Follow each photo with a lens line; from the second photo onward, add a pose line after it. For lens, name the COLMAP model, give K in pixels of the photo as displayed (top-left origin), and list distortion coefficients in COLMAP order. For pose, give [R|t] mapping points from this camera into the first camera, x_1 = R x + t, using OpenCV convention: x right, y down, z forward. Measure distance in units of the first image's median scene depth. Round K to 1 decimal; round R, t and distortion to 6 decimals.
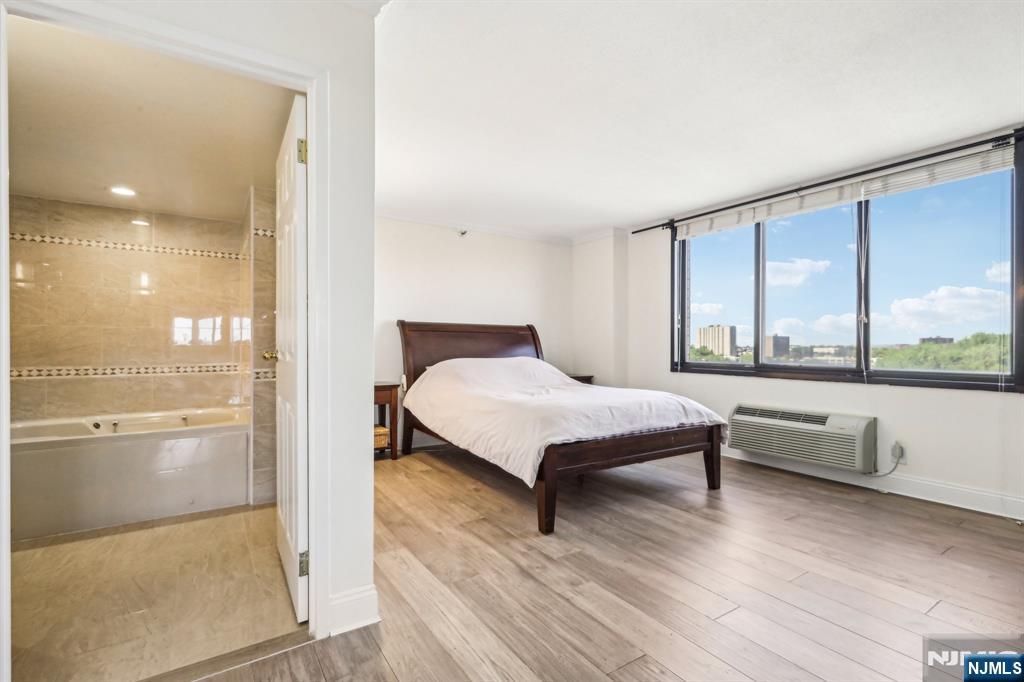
lens RADIAL K [[472.2, 0, 502.3], [0, 472.2, 340.1], [0, 0, 1]] dist [0.000462, 0.002512]
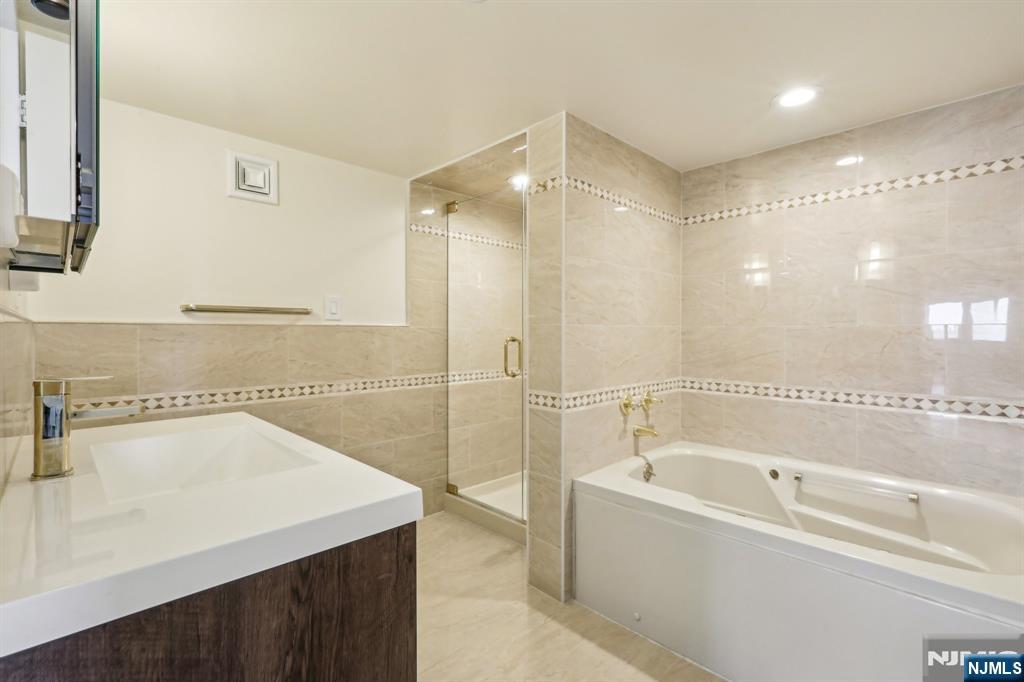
lens RADIAL K [[472.2, 0, 520.6], [0, 472.2, 337.6], [0, 0, 1]] dist [0.000462, 0.002512]
pose [[0.219588, 0.010317, -0.975538, -0.267024], [0.013367, 0.999818, 0.013582, -0.025997], [0.975501, -0.016023, 0.219411, 0.475259]]
